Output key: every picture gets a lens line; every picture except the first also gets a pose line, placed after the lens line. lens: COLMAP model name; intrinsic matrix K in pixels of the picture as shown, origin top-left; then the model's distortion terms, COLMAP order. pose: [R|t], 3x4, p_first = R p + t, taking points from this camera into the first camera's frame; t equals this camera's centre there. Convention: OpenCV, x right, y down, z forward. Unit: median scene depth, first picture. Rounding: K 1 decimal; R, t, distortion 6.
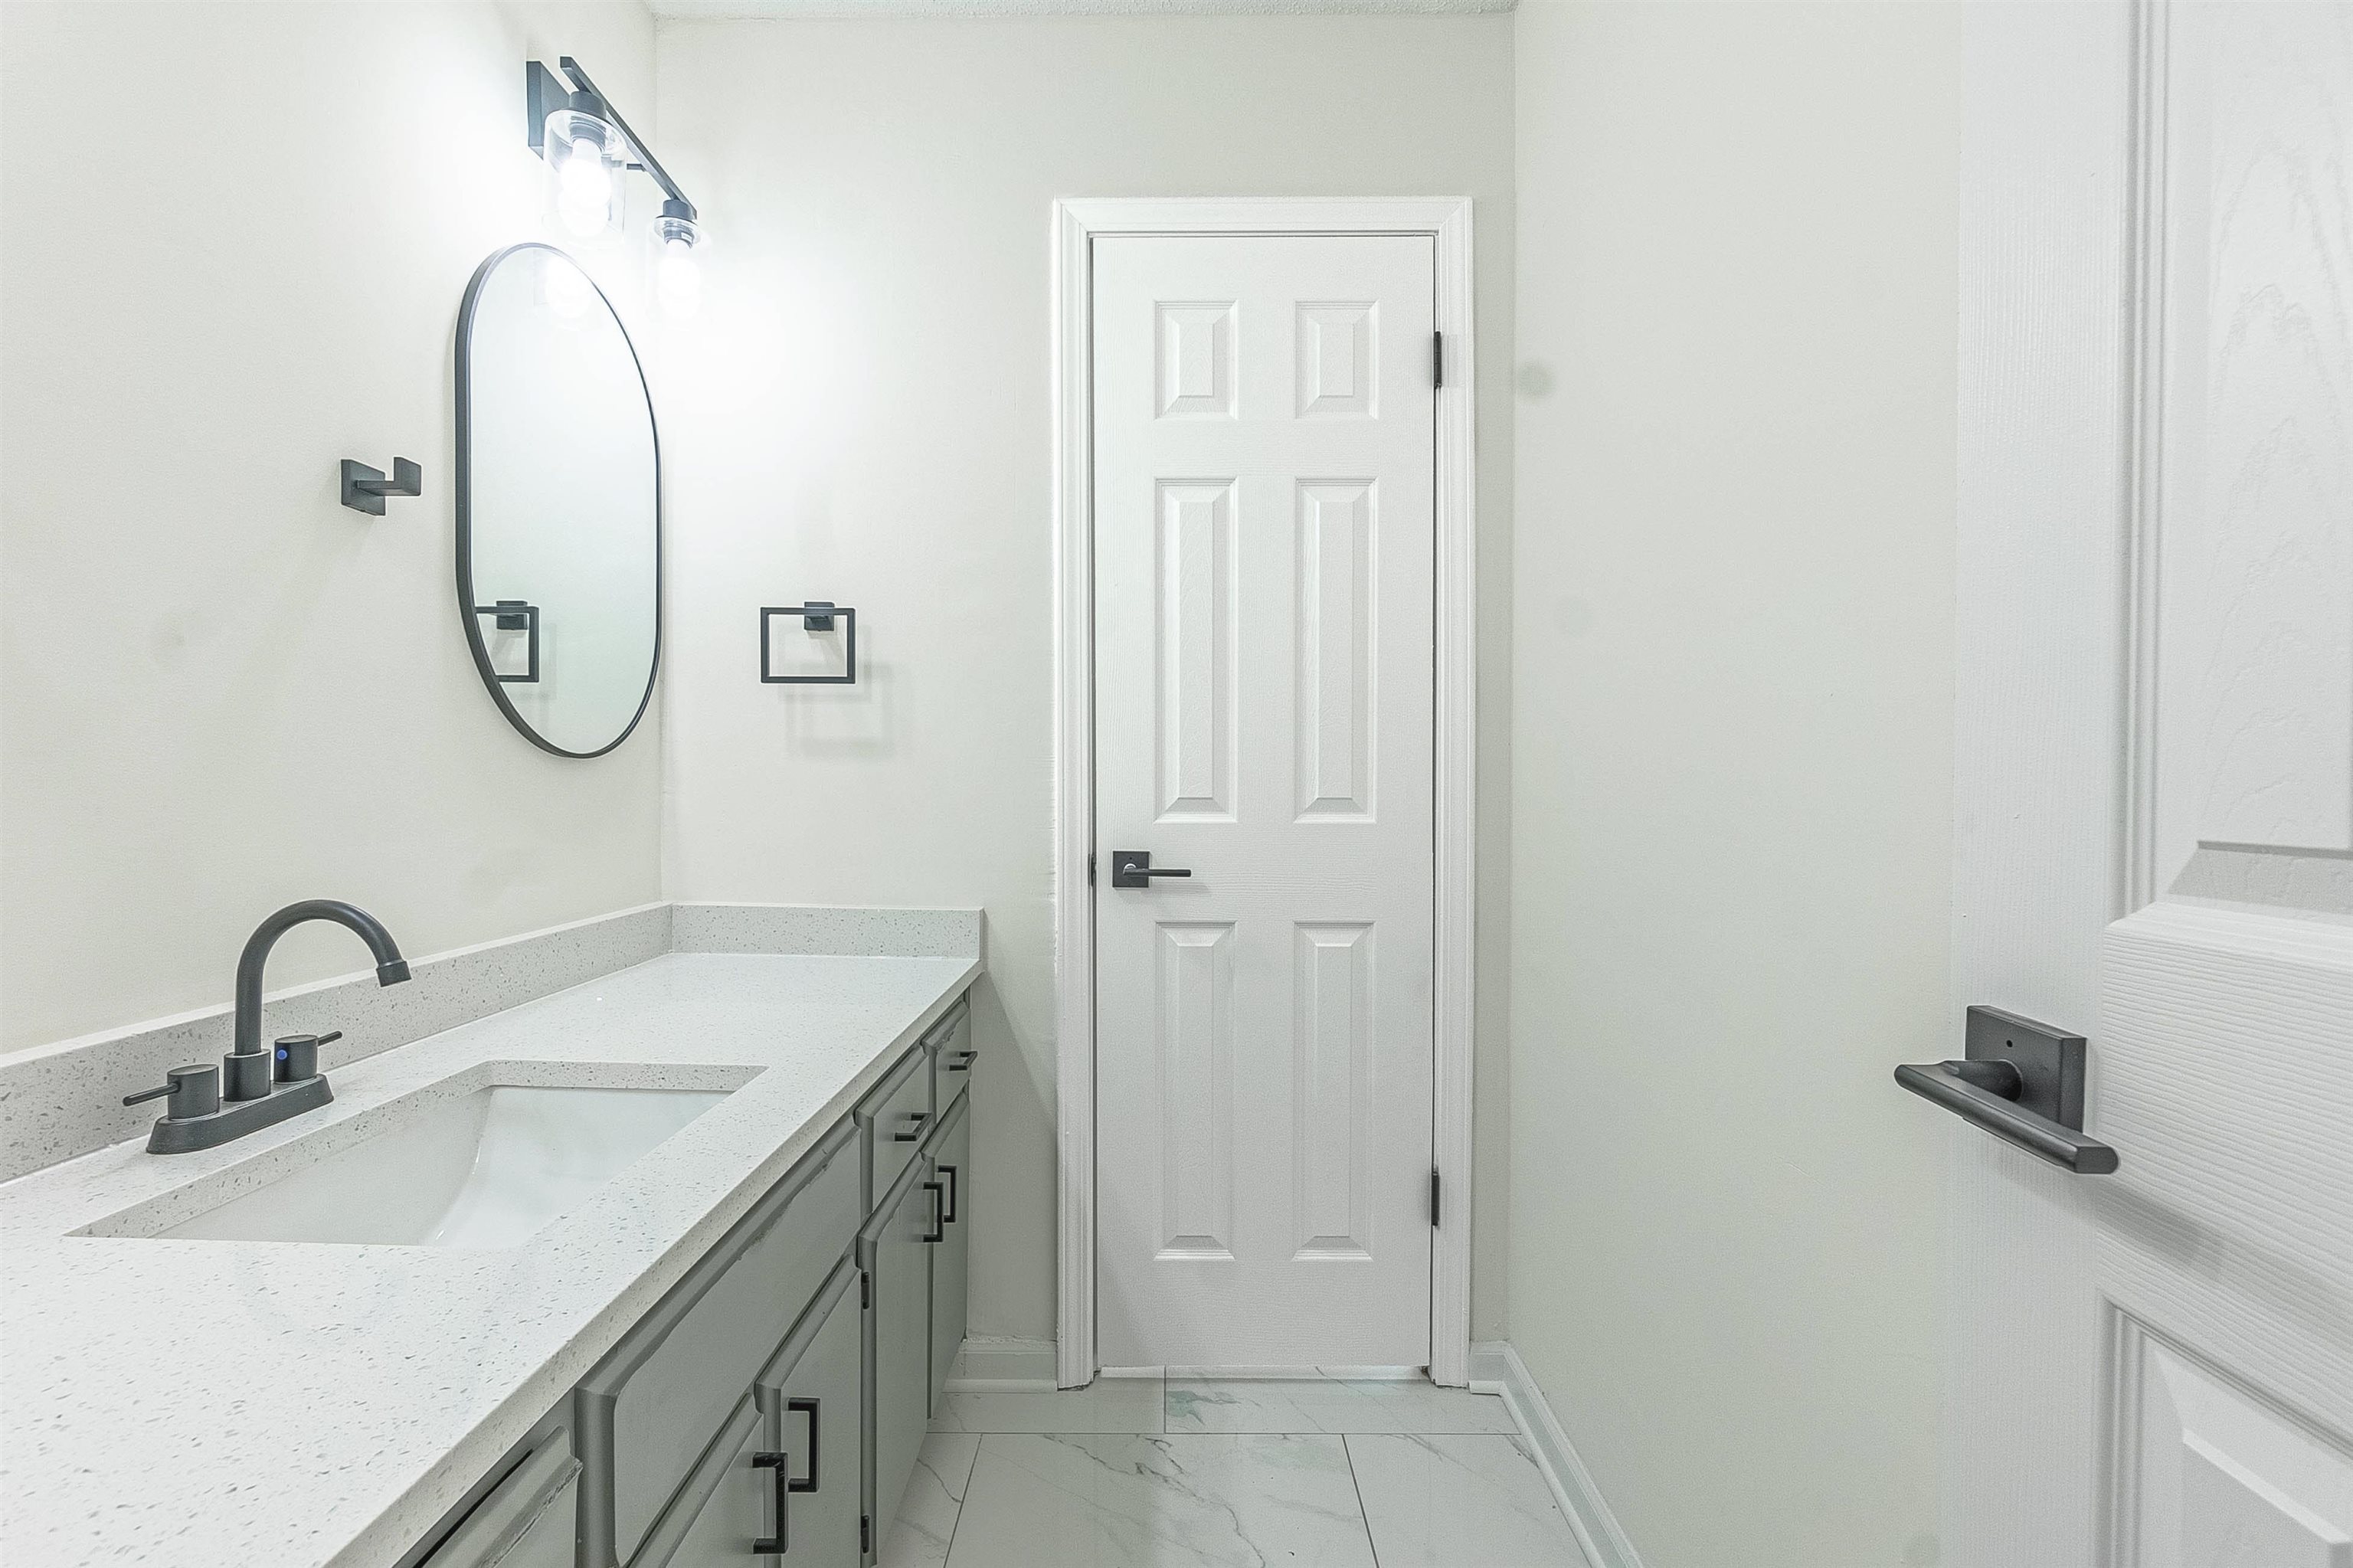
lens RADIAL K [[1058.7, 0, 1228.8], [0, 1058.7, 804.8], [0, 0, 1]] dist [-0.003744, 0.000598]
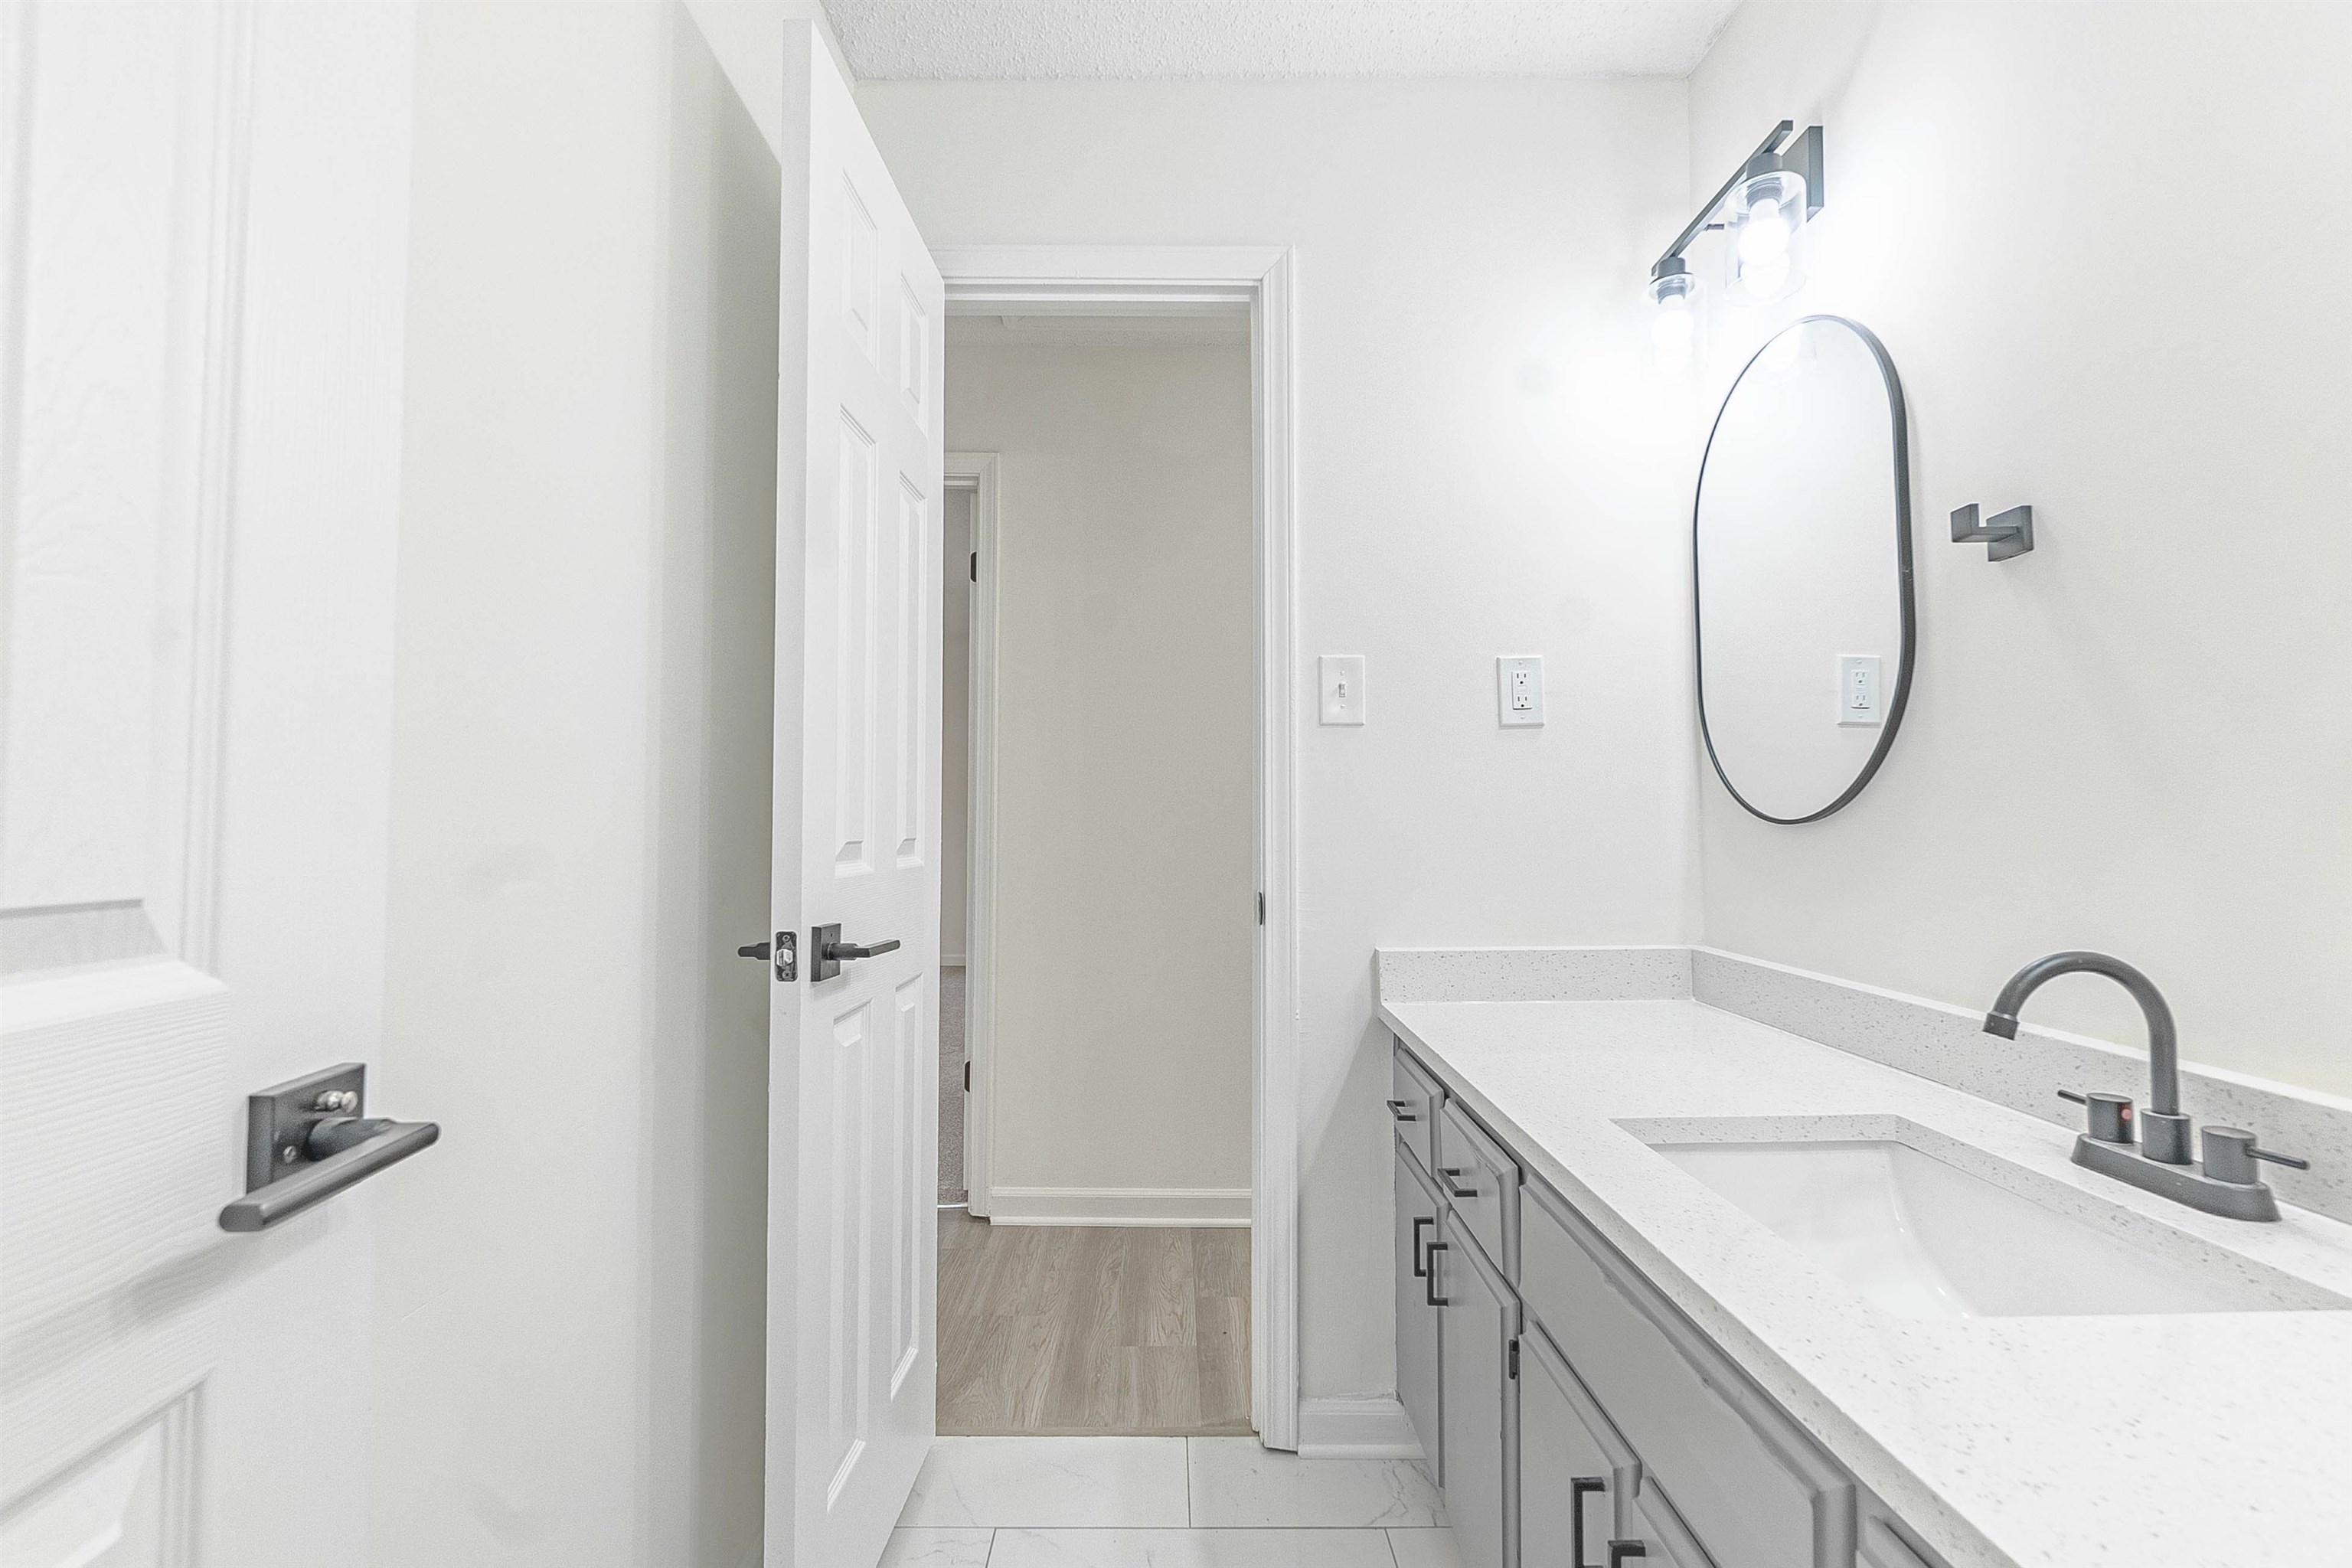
lens RADIAL K [[1010.8, 0, 1160.1], [0, 1010.8, 786.5], [0, 0, 1]] dist [-0.003337, -0.000141]
pose [[-0.999122, 0.003916, 0.041707, -0.053615], [0.003492, 0.999942, -0.010230, -0.057576], [-0.041745, -0.010075, -0.999078, 1.995041]]
